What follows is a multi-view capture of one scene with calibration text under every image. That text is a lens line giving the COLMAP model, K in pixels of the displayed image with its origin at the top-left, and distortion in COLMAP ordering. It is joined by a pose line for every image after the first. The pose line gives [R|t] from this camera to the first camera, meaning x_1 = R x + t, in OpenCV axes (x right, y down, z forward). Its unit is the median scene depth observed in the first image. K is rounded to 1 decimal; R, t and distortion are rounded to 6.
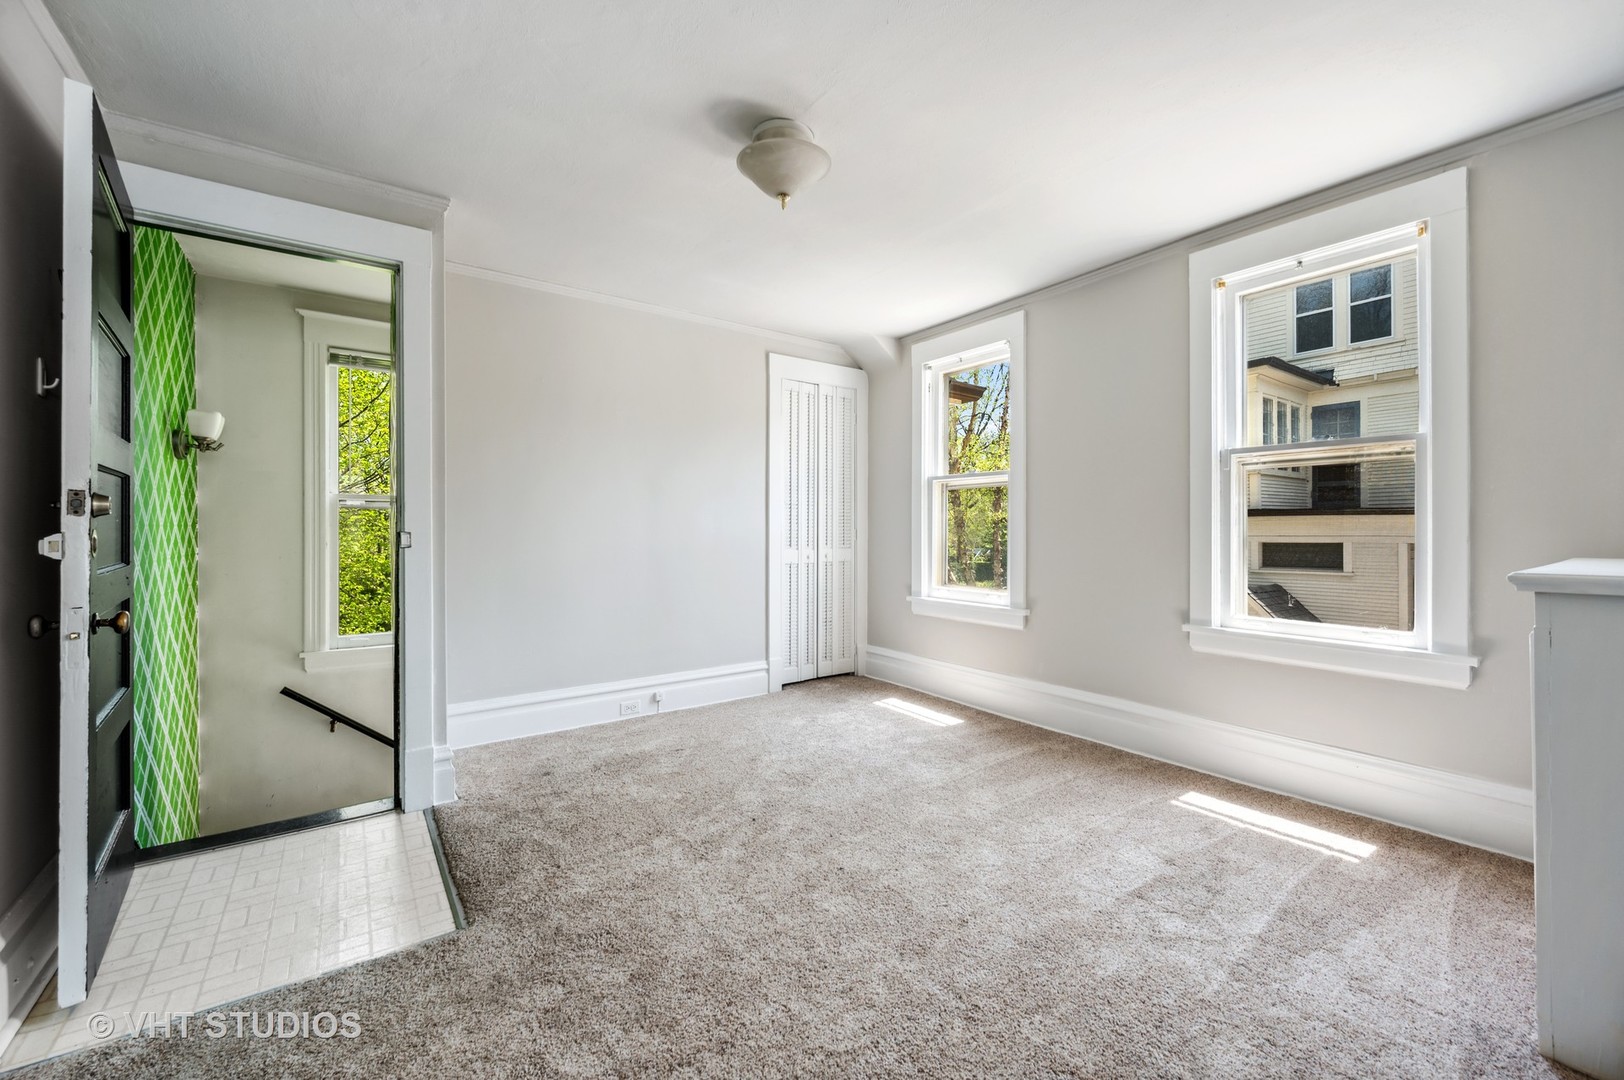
lens RADIAL K [[644.5, 0, 815.0], [0, 644.5, 524.9], [0, 0, 1]] dist [-0.004579, -0.000628]
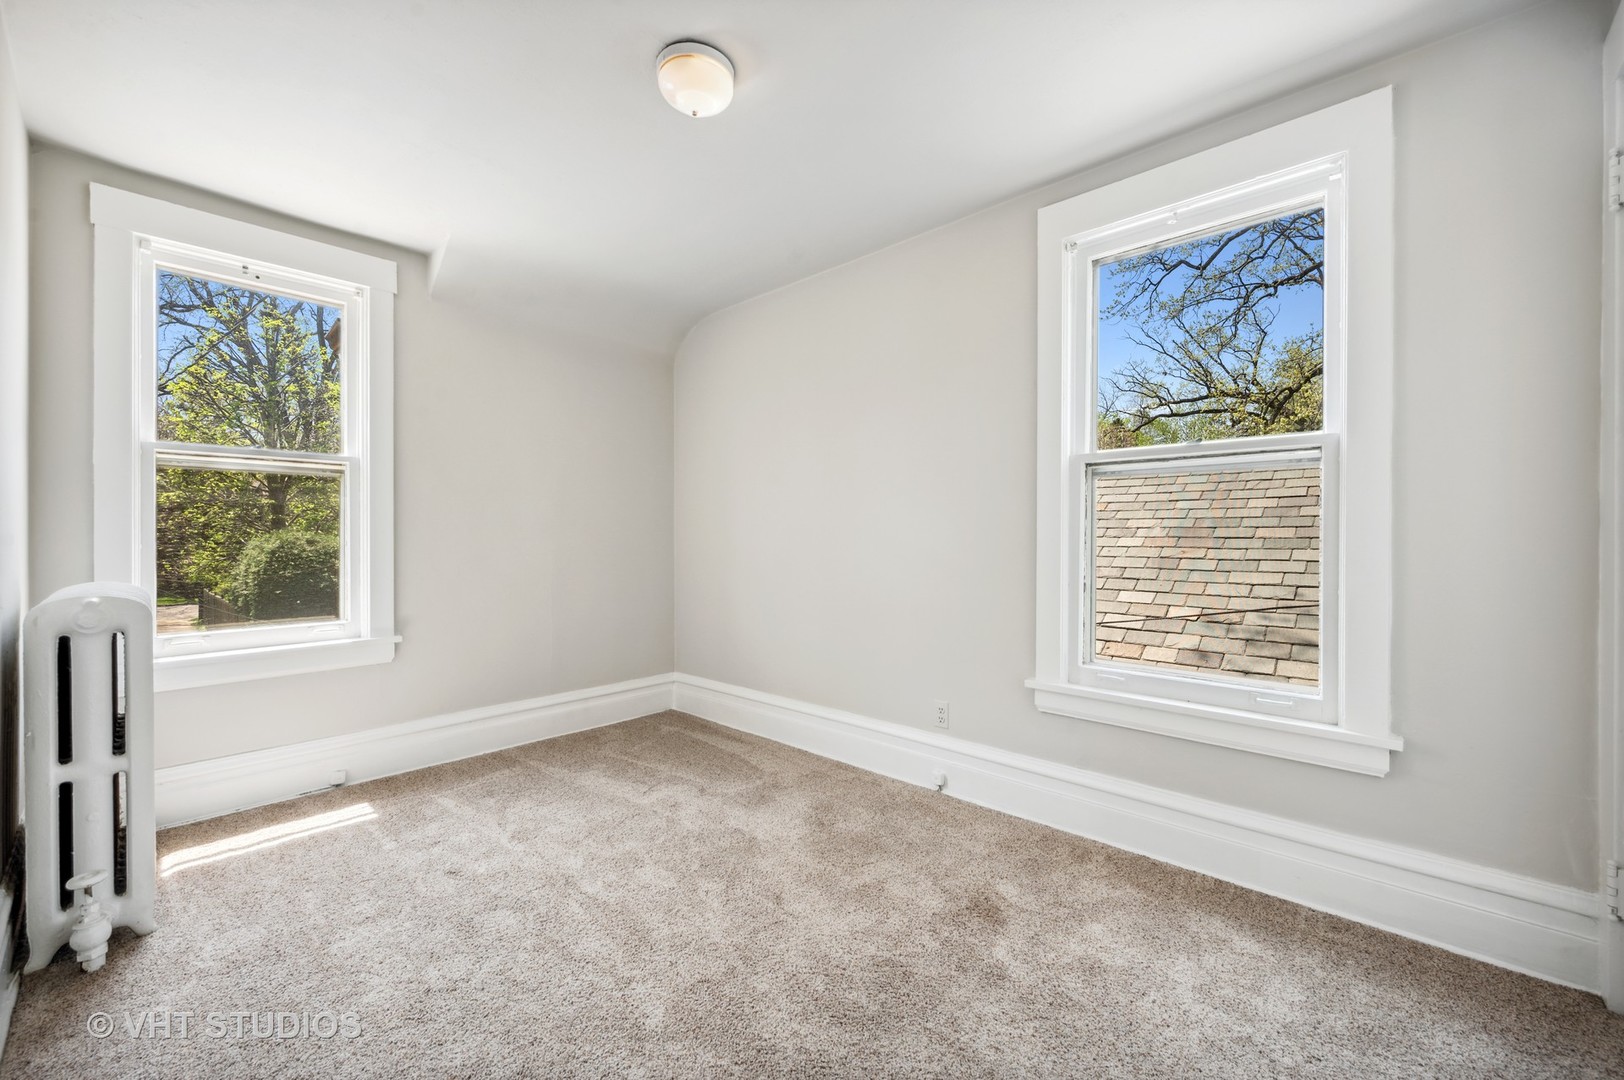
lens RADIAL K [[644.5, 0, 815.6], [0, 644.5, 544.6], [0, 0, 1]] dist [-0.004579, -0.000628]
pose [[-0.189634, -0.015187, 0.981737, -0.447487], [-0.017170, 0.999779, 0.012150, -0.013129], [-0.981705, -0.014553, -0.189853, 0.388855]]
